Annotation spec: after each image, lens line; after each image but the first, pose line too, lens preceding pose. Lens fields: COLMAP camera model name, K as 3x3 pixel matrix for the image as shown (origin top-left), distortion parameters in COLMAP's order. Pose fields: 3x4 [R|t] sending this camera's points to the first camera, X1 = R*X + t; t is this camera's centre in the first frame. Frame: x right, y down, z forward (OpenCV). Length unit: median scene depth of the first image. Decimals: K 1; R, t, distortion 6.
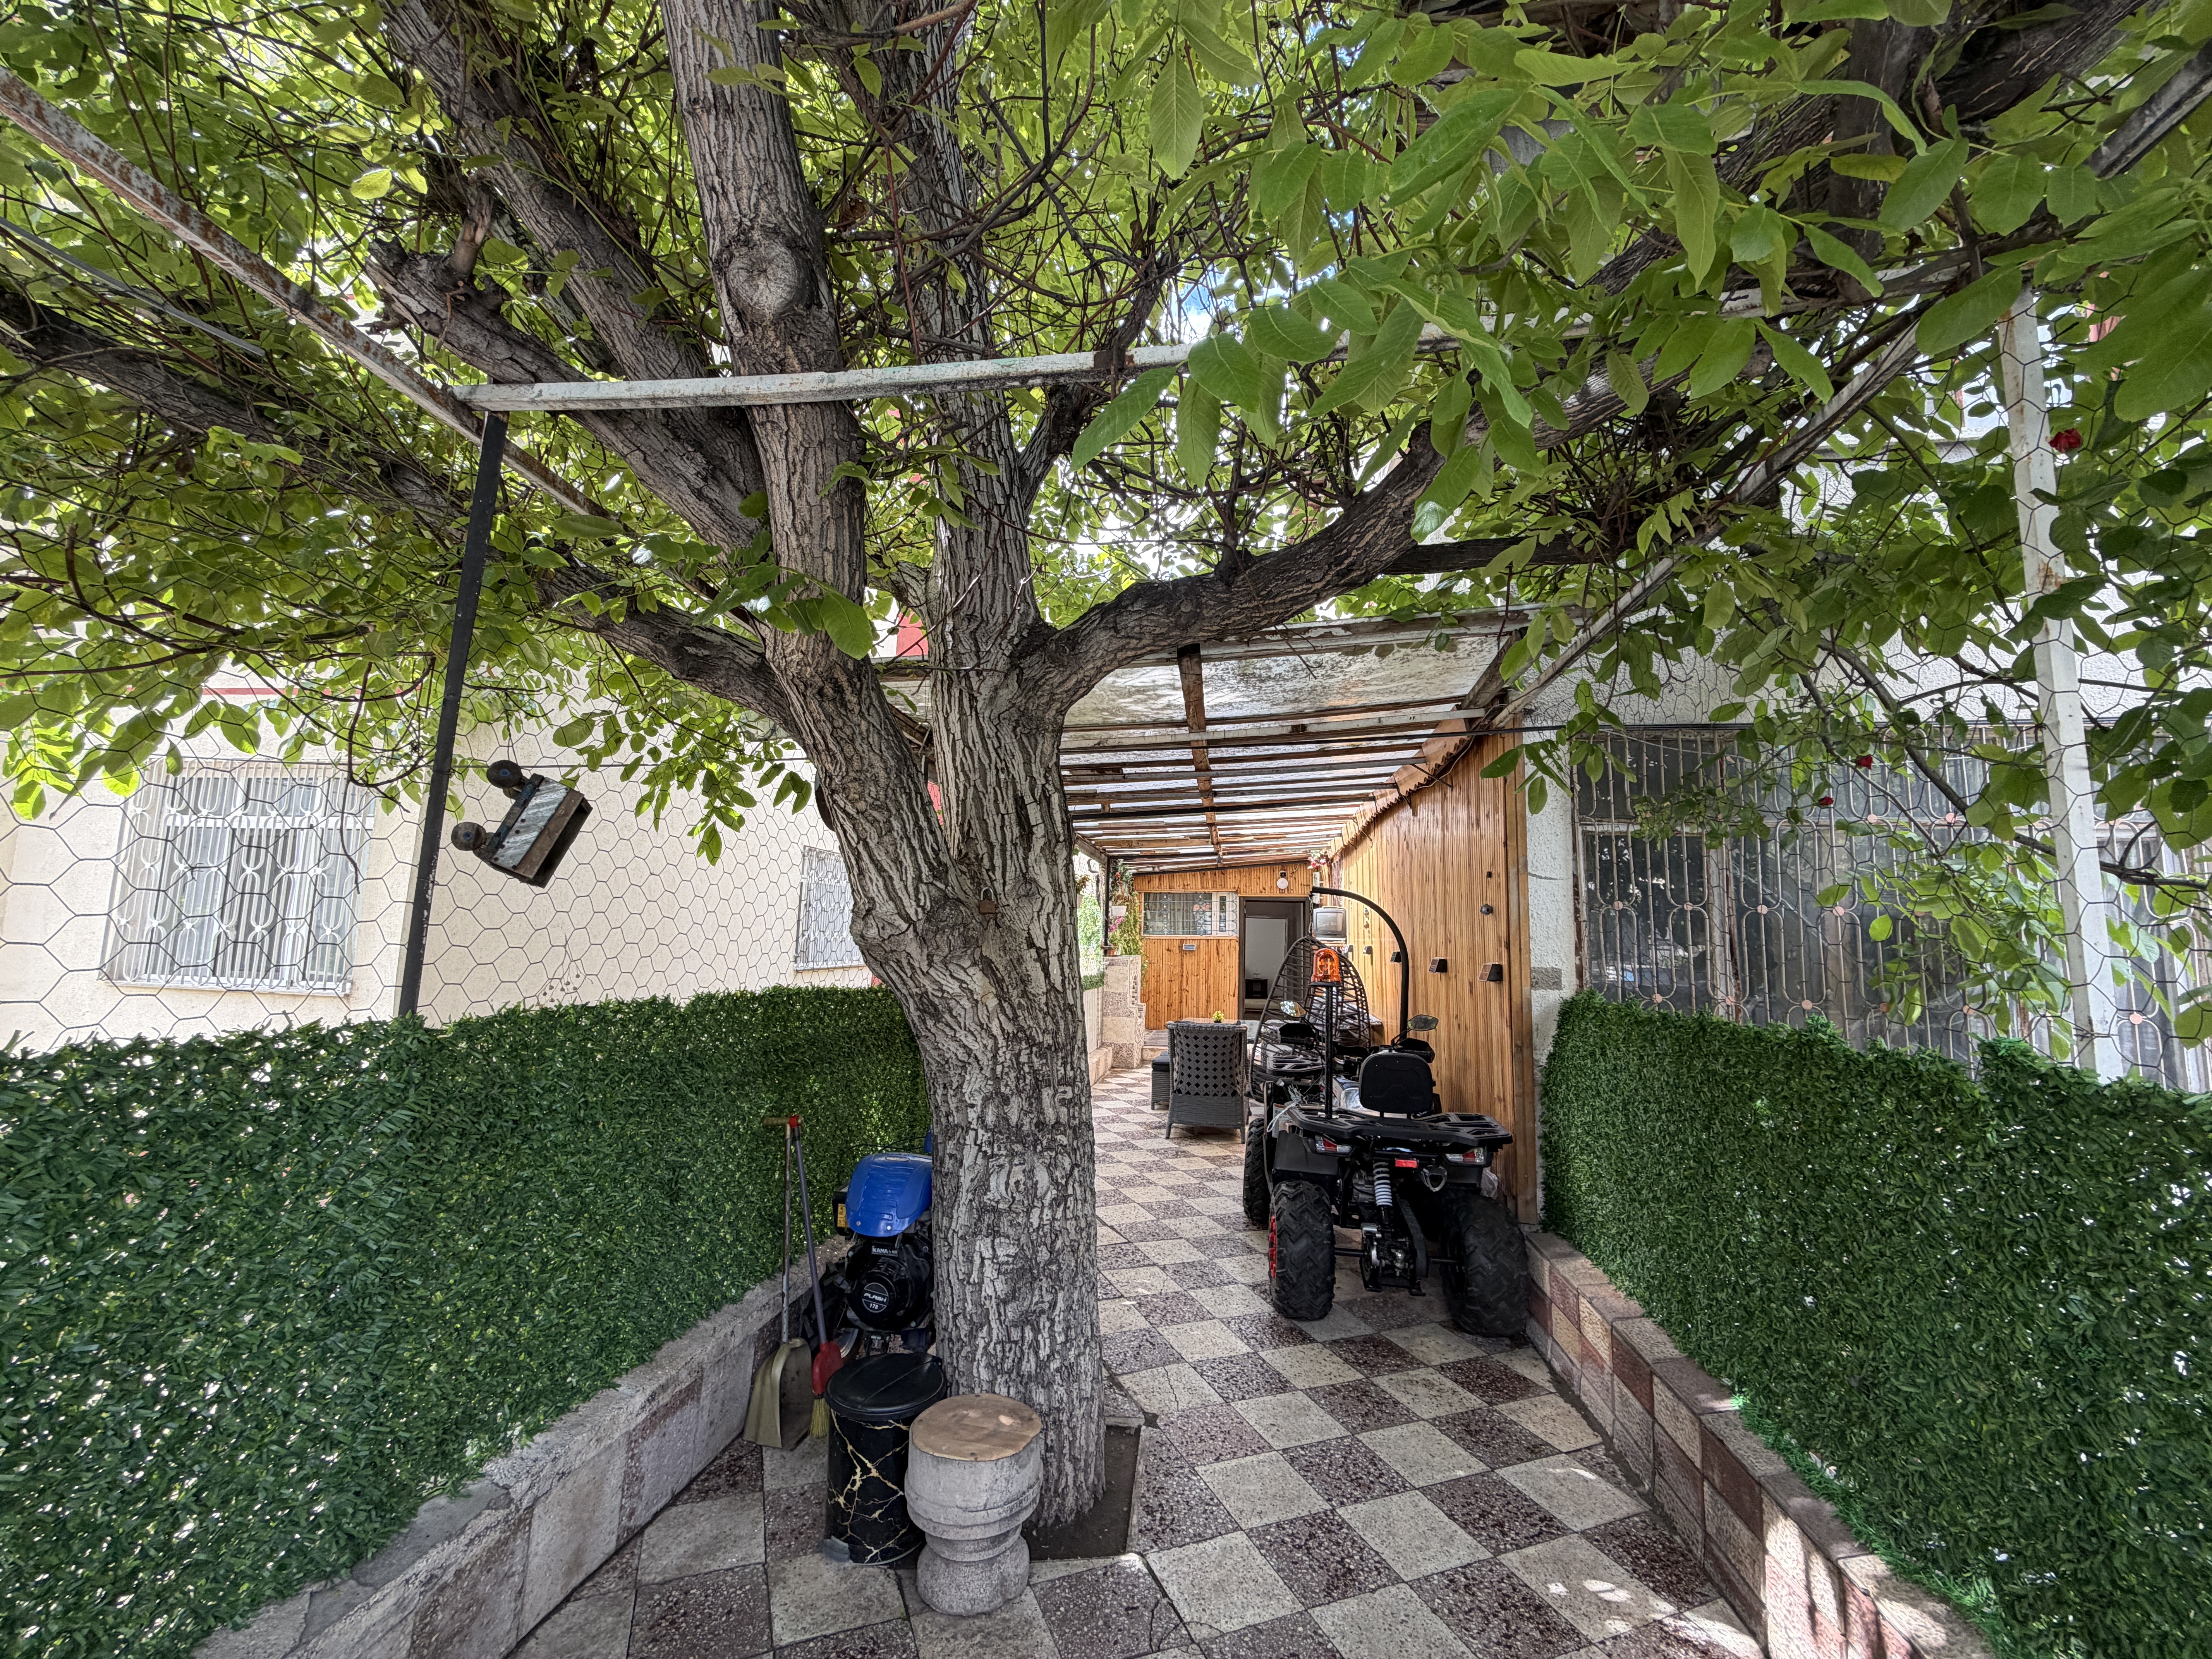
lens RADIAL K [[881.2, 0, 1111.2], [0, 881.2, 830.0], [0, 0, 1]] dist [0.000787, 0.000012]
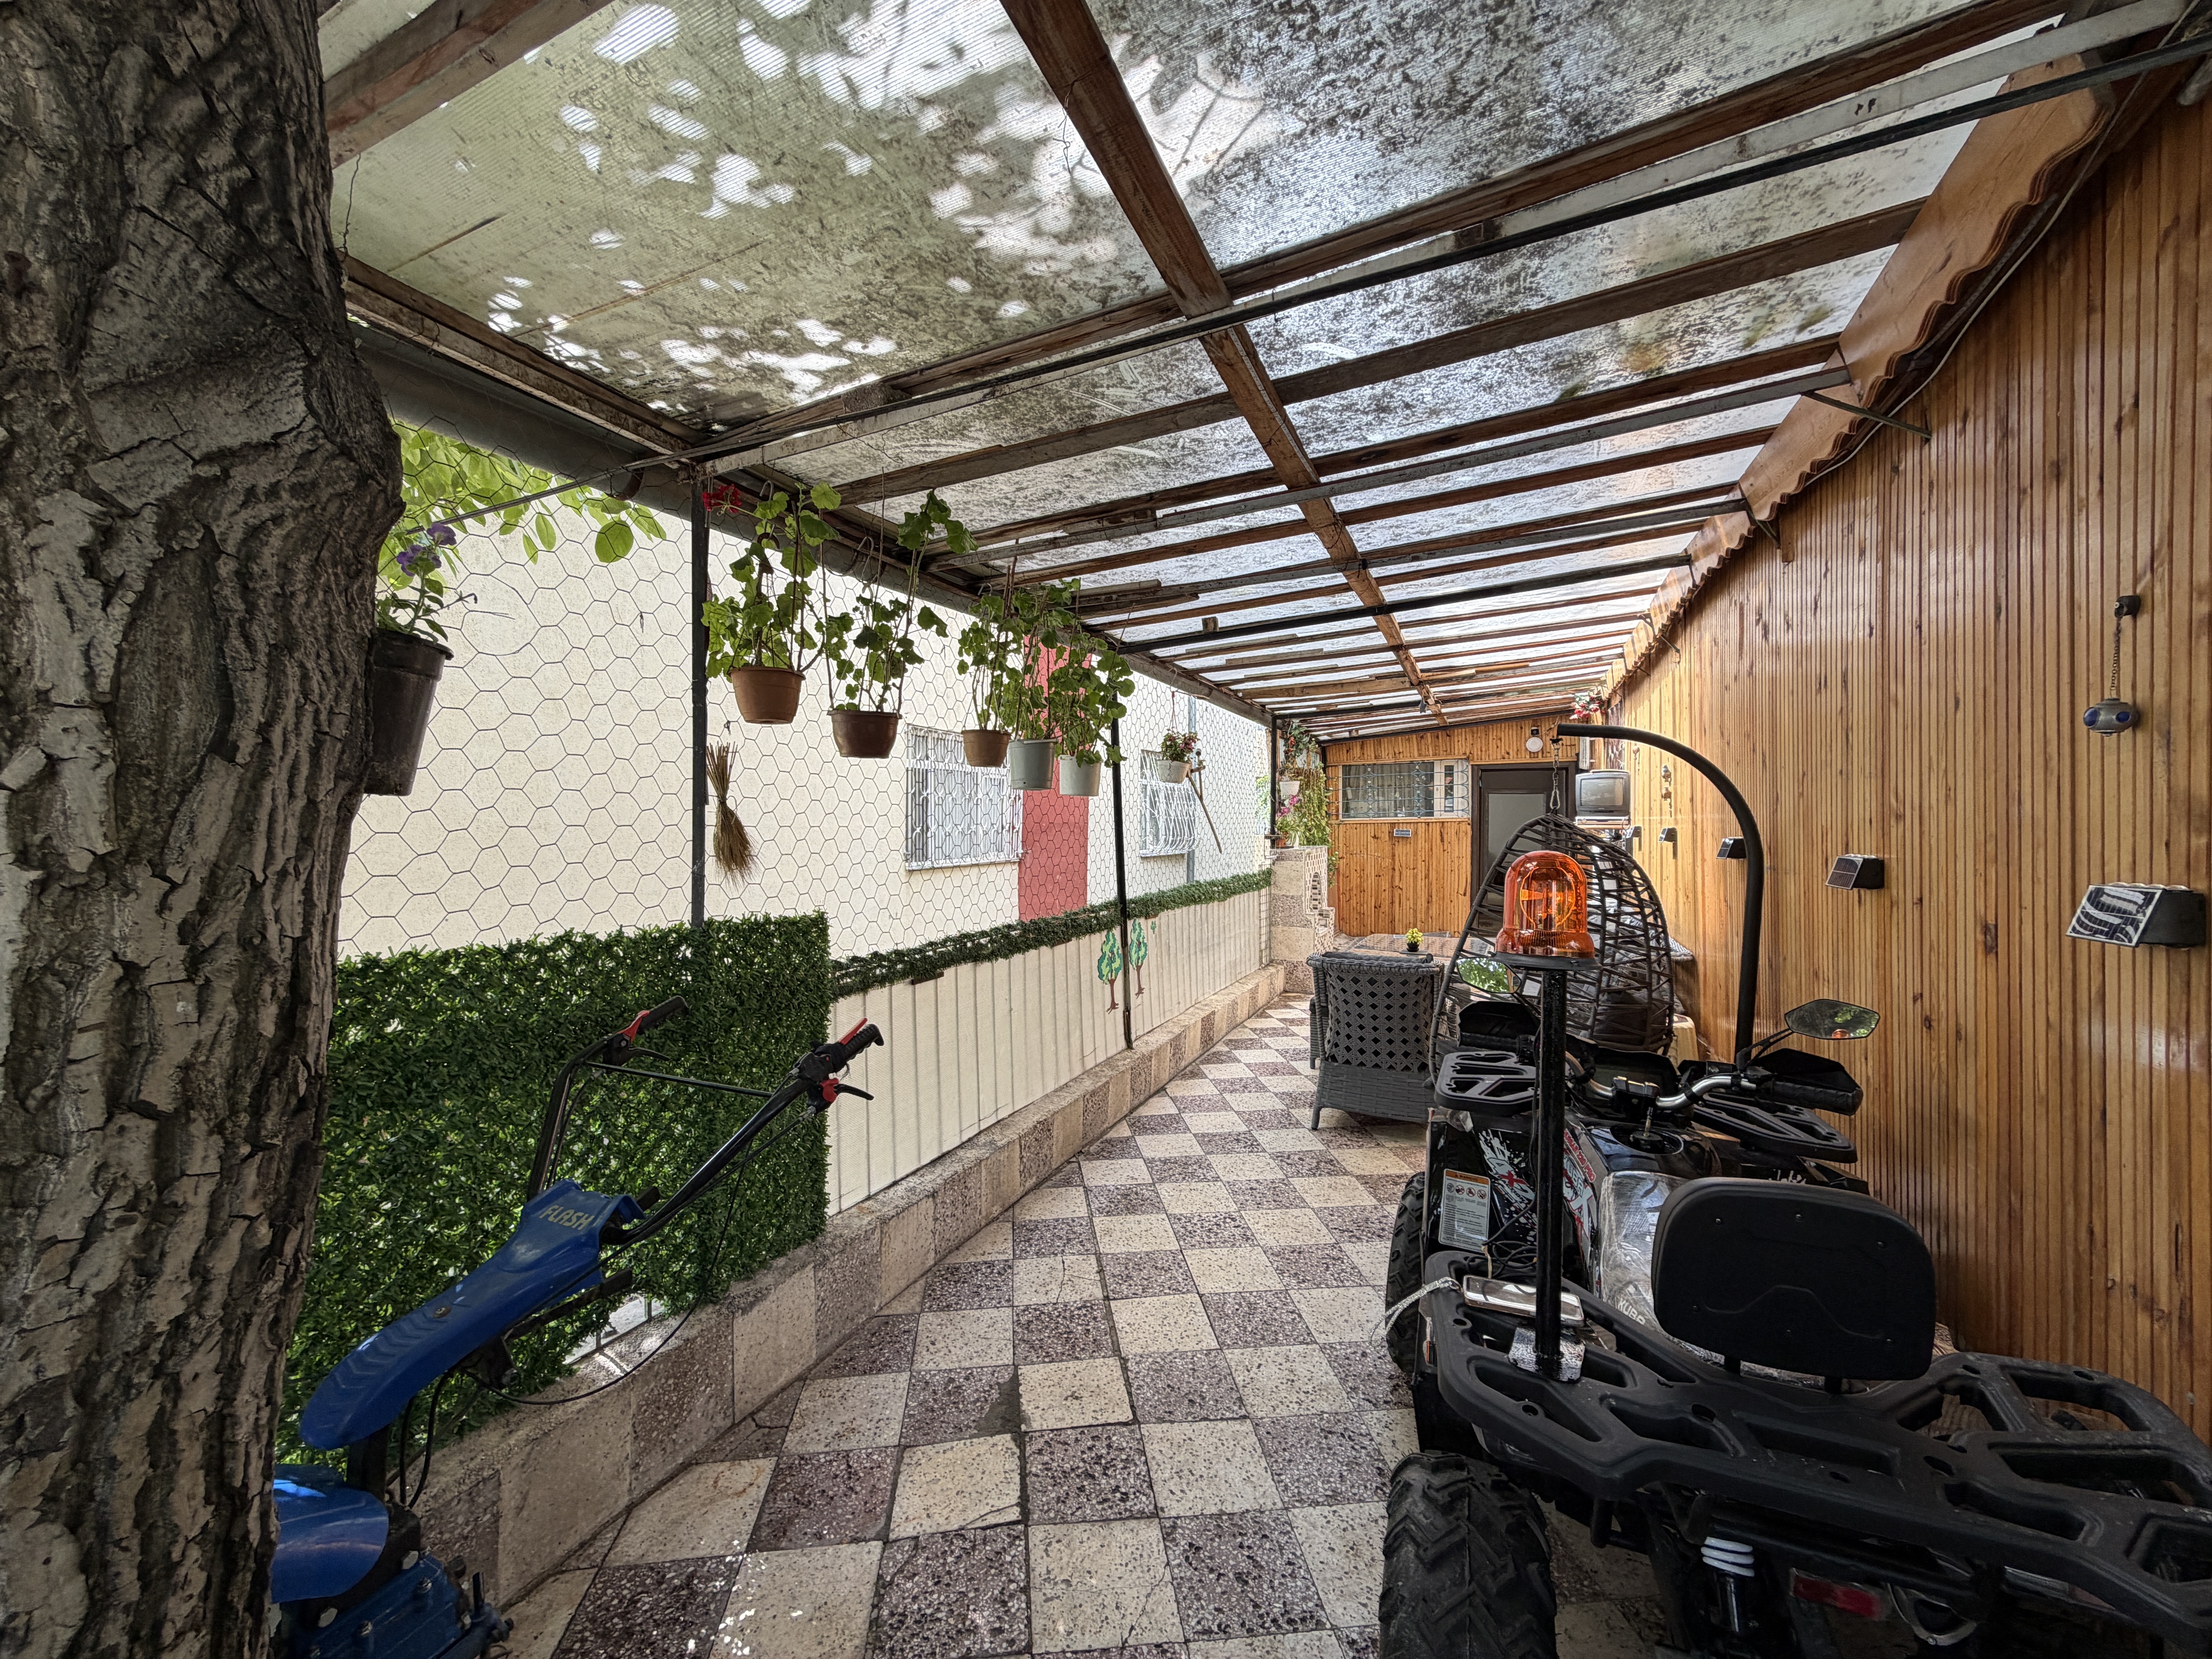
lens RADIAL K [[881.2, 0, 1100.9], [0, 881.2, 835.7], [0, 0, 1]] dist [0.000787, 0.000012]
pose [[0.959617, -0.022915, -0.280373, 0.073991], [0.060244, 0.990294, 0.125257, 0.032024], [0.274782, -0.137090, 0.951683, 0.269173]]
